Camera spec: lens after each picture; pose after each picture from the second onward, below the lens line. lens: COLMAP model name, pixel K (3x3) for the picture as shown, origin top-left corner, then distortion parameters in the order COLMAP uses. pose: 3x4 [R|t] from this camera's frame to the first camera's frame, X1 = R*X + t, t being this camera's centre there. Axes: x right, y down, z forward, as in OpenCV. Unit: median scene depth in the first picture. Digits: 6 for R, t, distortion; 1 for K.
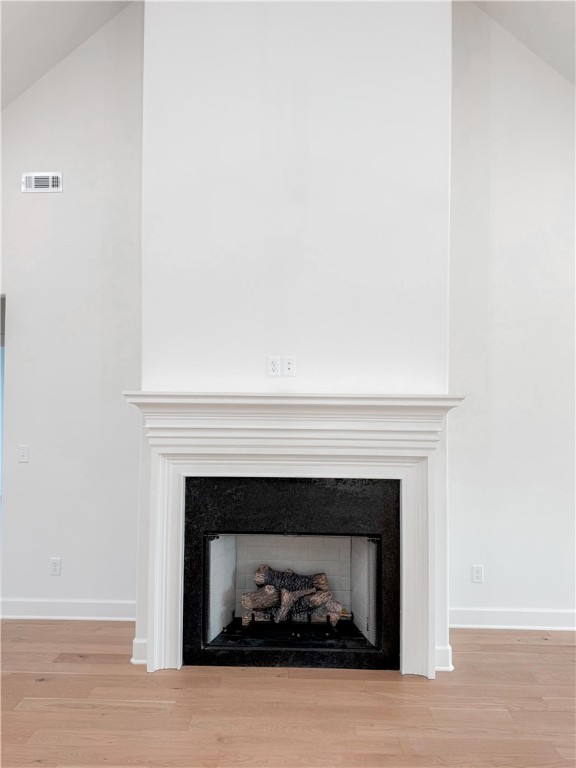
lens RADIAL K [[542.3, 0, 286.8], [0, 542.3, 384.5], [0, 0, 1]] dist [0.028426, -0.021016]
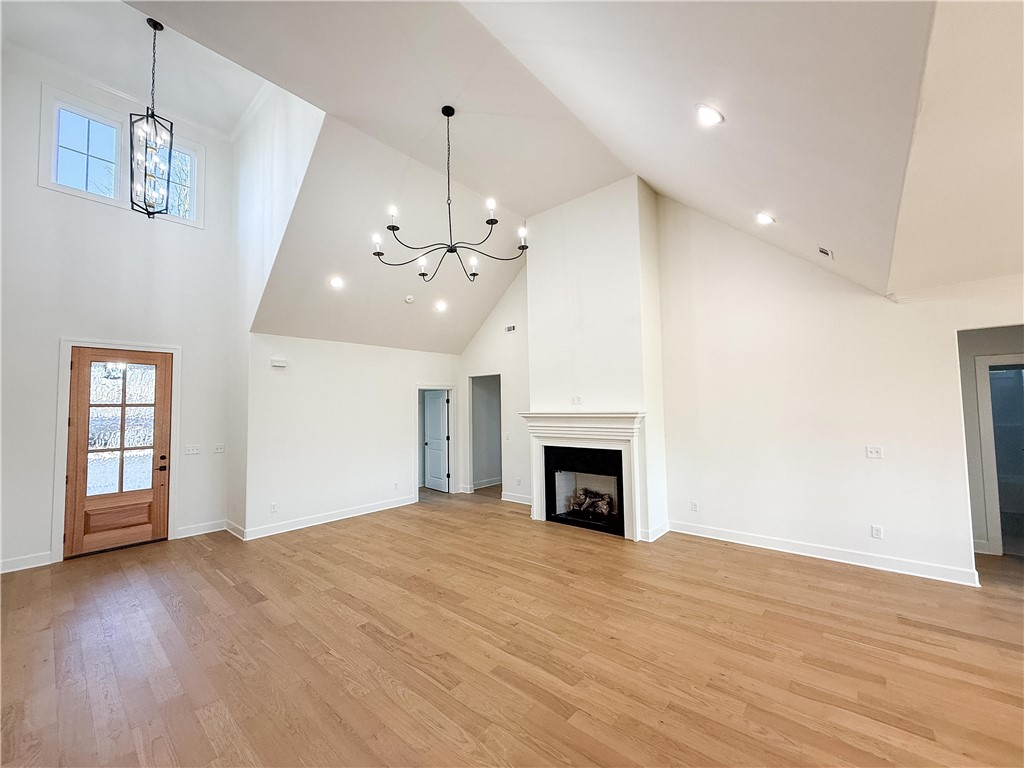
lens RADIAL K [[409.2, 0, 513.3], [0, 409.2, 387.5], [0, 0, 1]] dist [0.003560, 0.000325]
pose [[0.769302, -0.056956, -0.636341, 0.906367], [0.042797, 0.998375, -0.037621, -0.032654], [0.637450, 0.001708, 0.770490, -0.537453]]
